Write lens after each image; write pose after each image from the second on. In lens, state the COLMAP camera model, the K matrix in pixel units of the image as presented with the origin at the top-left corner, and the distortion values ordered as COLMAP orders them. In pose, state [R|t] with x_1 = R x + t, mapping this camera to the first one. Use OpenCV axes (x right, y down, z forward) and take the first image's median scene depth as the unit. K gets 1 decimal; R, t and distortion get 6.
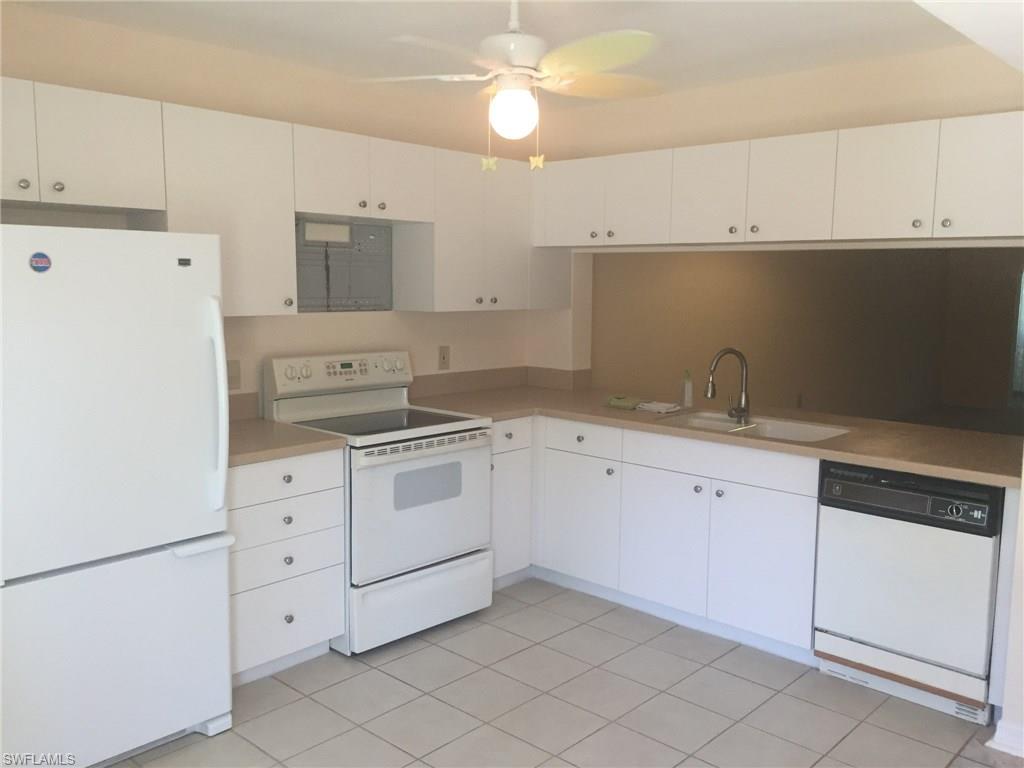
lens RADIAL K [[870.3, 0, 512.0], [0, 870.3, 384.0], [0, 0, 1]] dist [0.007922, -0.000191]
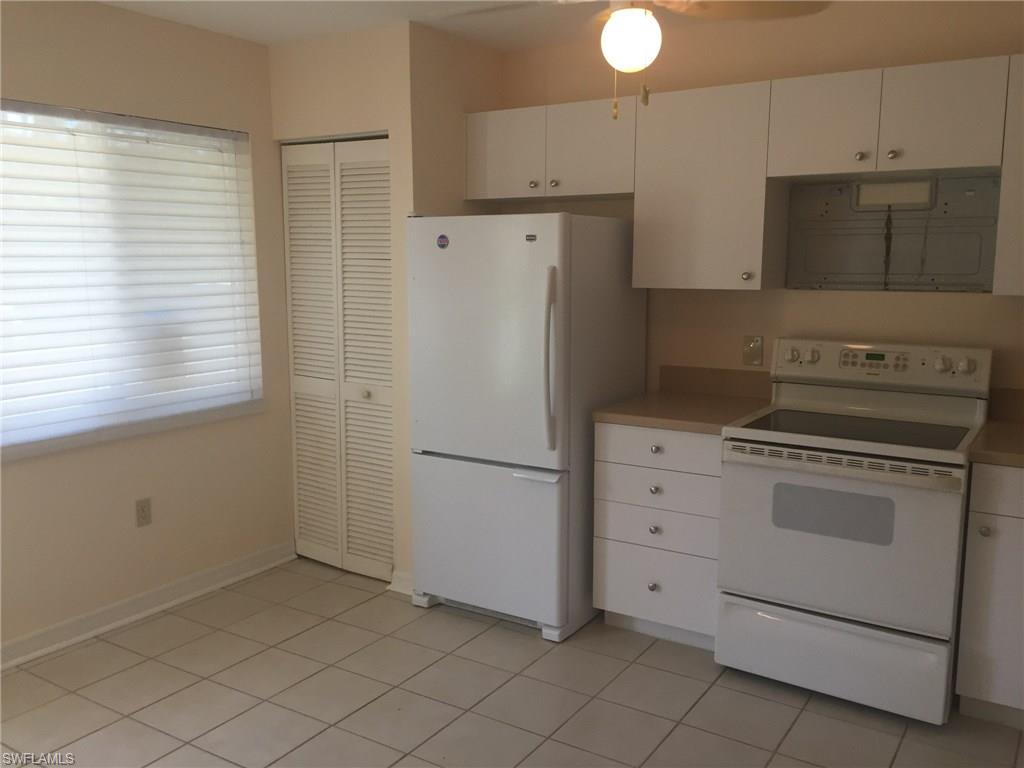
lens RADIAL K [[870.3, 0, 512.0], [0, 870.3, 384.0], [0, 0, 1]] dist [0.007922, -0.000191]
pose [[0.157694, 0.129466, -0.978964, 0.566914], [-0.115192, 0.987012, 0.111975, -0.048821], [0.980746, 0.095111, 0.170559, 0.536122]]
